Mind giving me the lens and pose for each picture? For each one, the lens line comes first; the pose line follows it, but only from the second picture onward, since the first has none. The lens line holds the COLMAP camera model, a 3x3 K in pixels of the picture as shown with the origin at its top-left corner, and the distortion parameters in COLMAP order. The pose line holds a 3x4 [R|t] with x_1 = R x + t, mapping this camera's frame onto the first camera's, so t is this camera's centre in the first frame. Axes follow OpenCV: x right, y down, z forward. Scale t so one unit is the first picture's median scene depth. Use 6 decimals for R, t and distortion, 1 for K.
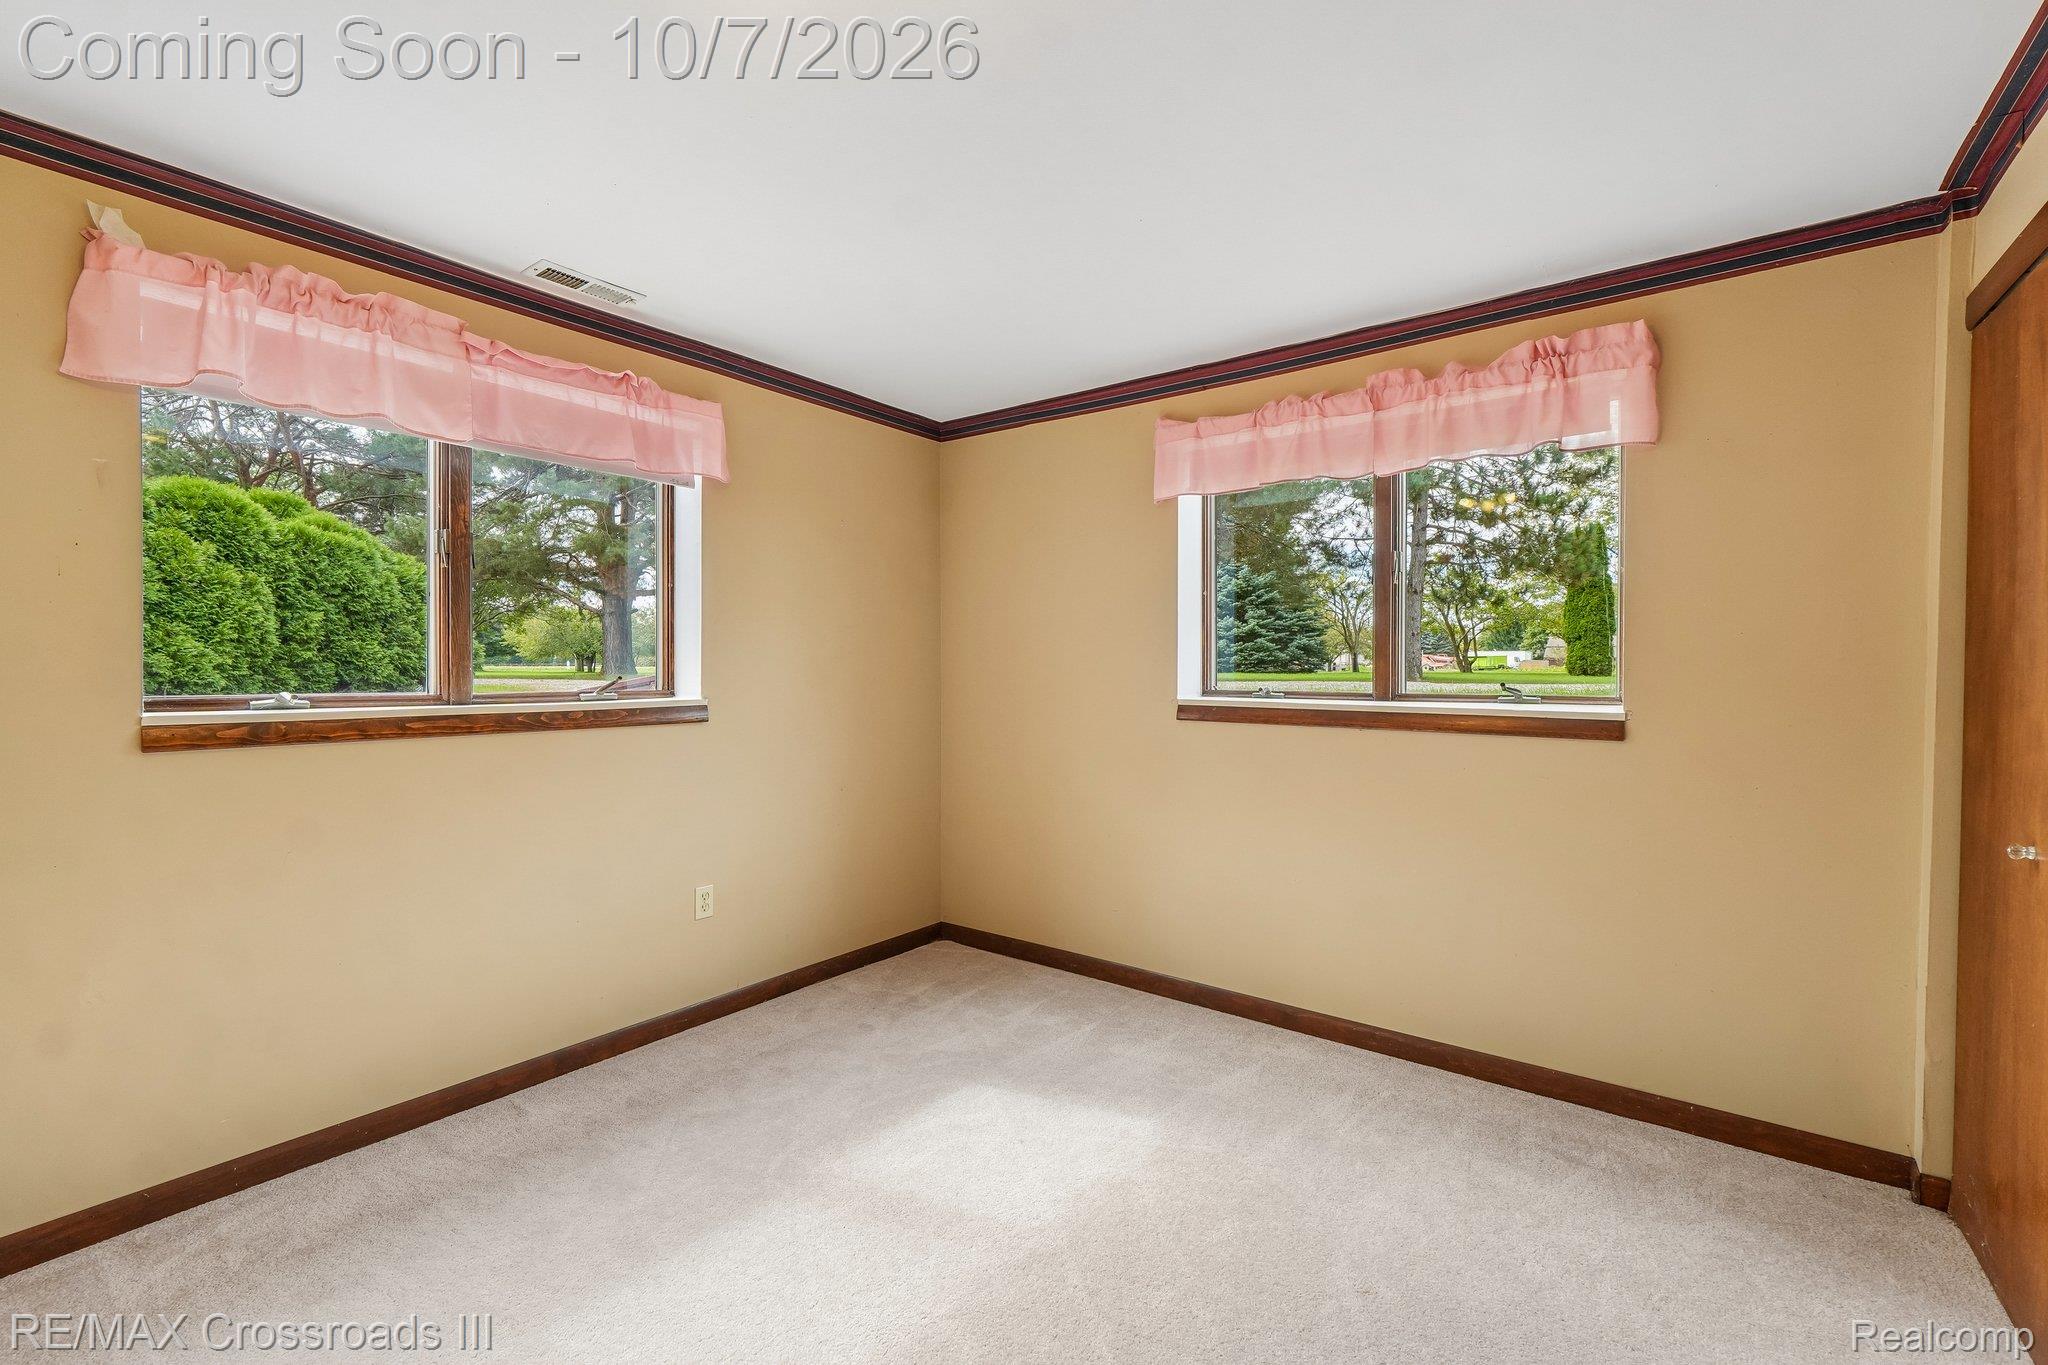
lens RADIAL K [[856.1, 0, 1023.3], [0, 856.1, 678.0], [0, 0, 1]] dist [-0.002333, 0.000860]
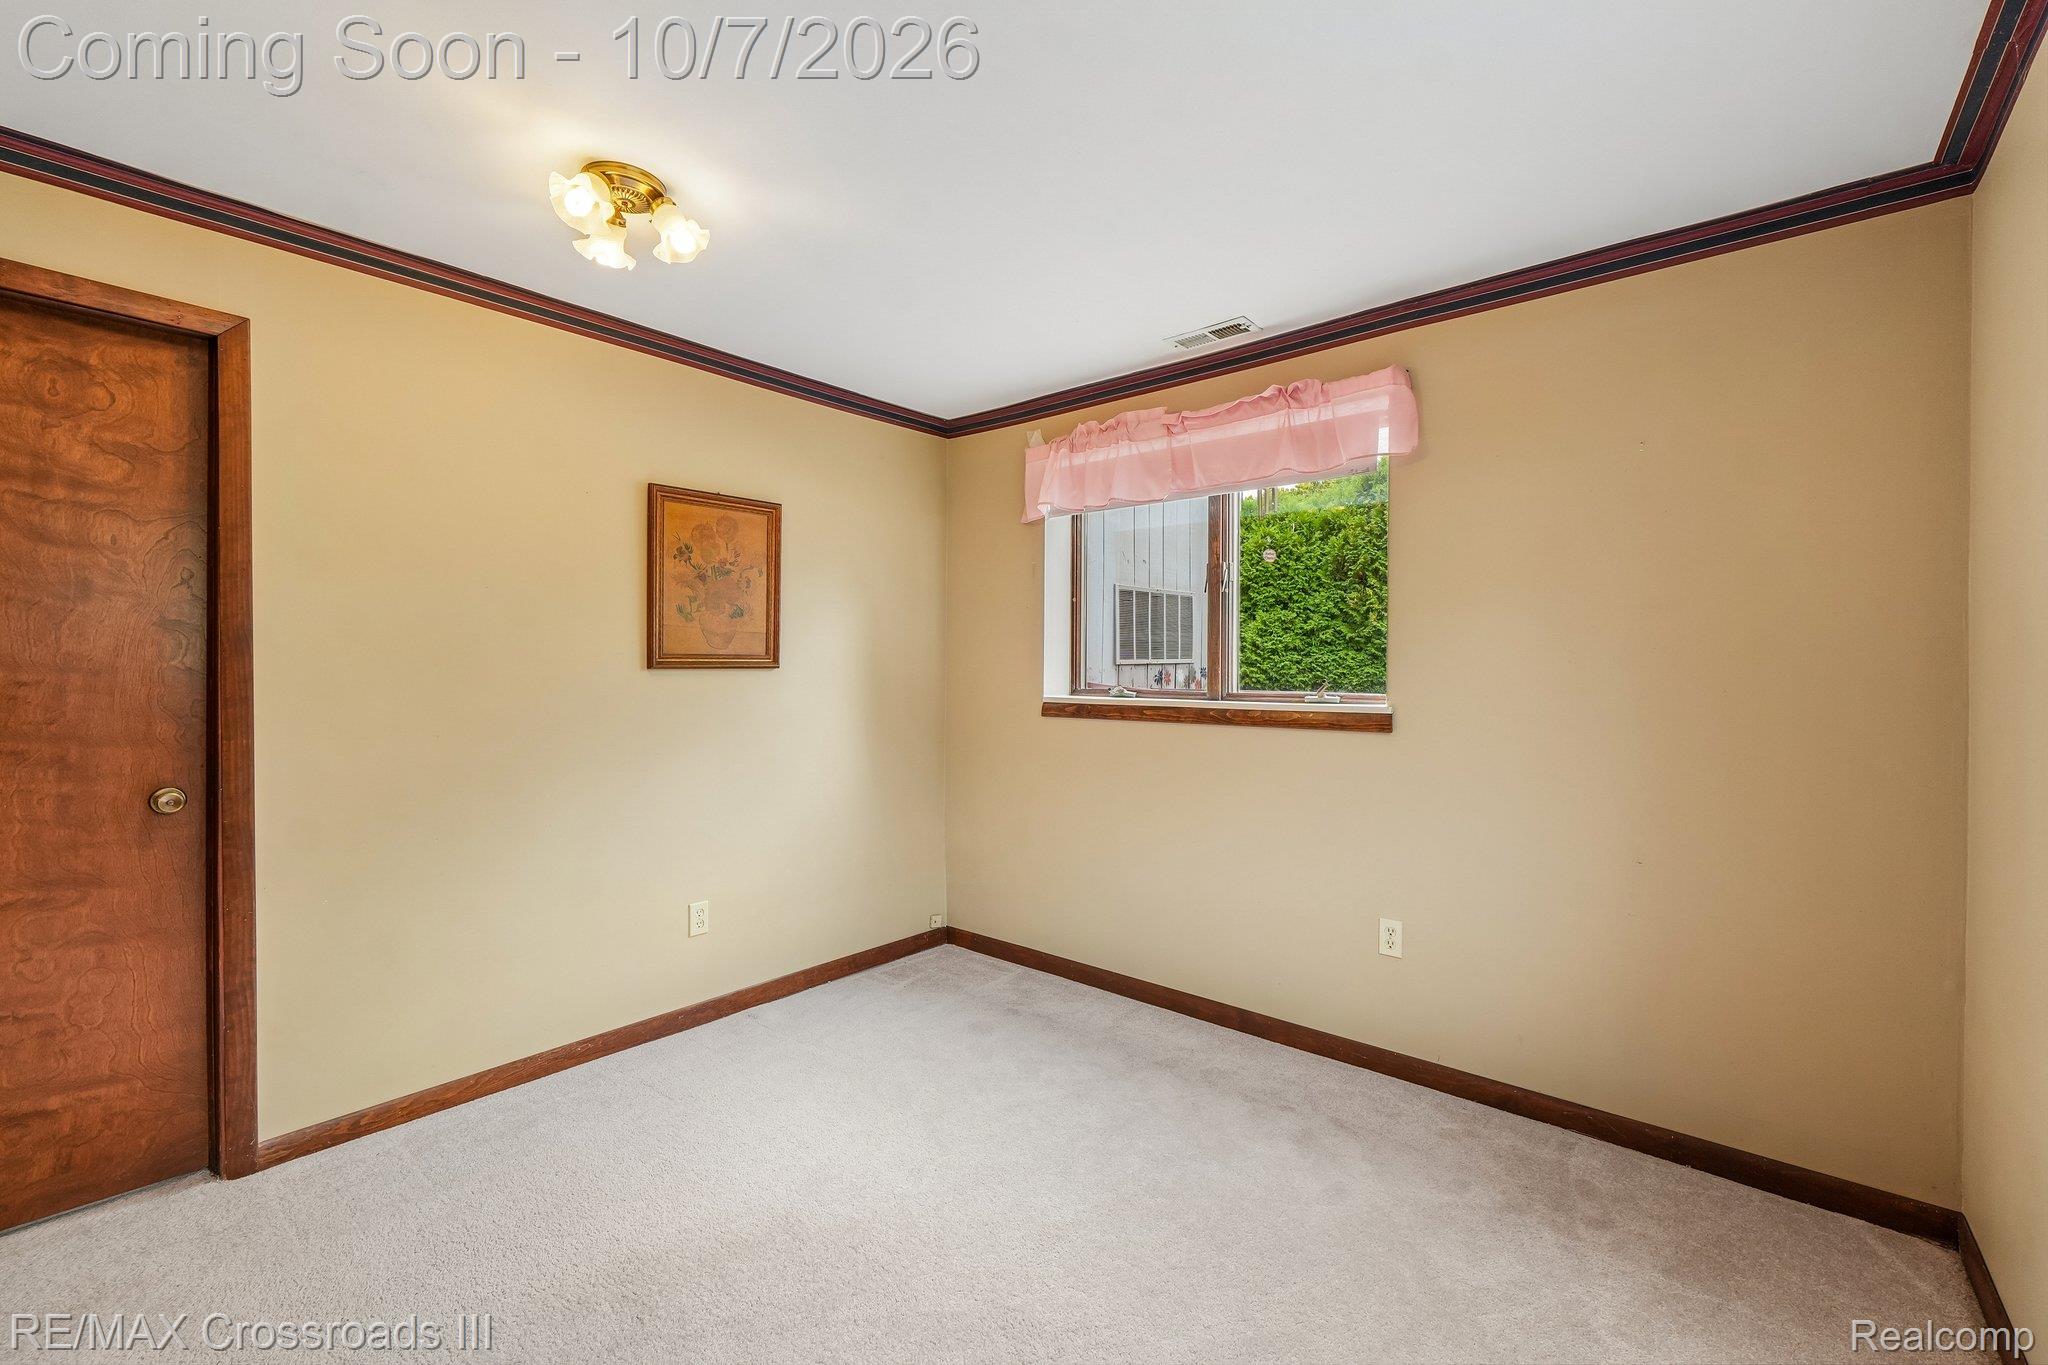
lens RADIAL K [[856.1, 0, 1021.6], [0, 856.1, 680.7], [0, 0, 1]] dist [-0.002333, 0.000860]
pose [[-0.052654, 0.010229, -0.998560, 0.600665], [-0.017026, 0.999793, 0.011139, -0.007162], [0.998468, 0.017588, -0.052469, 0.761960]]
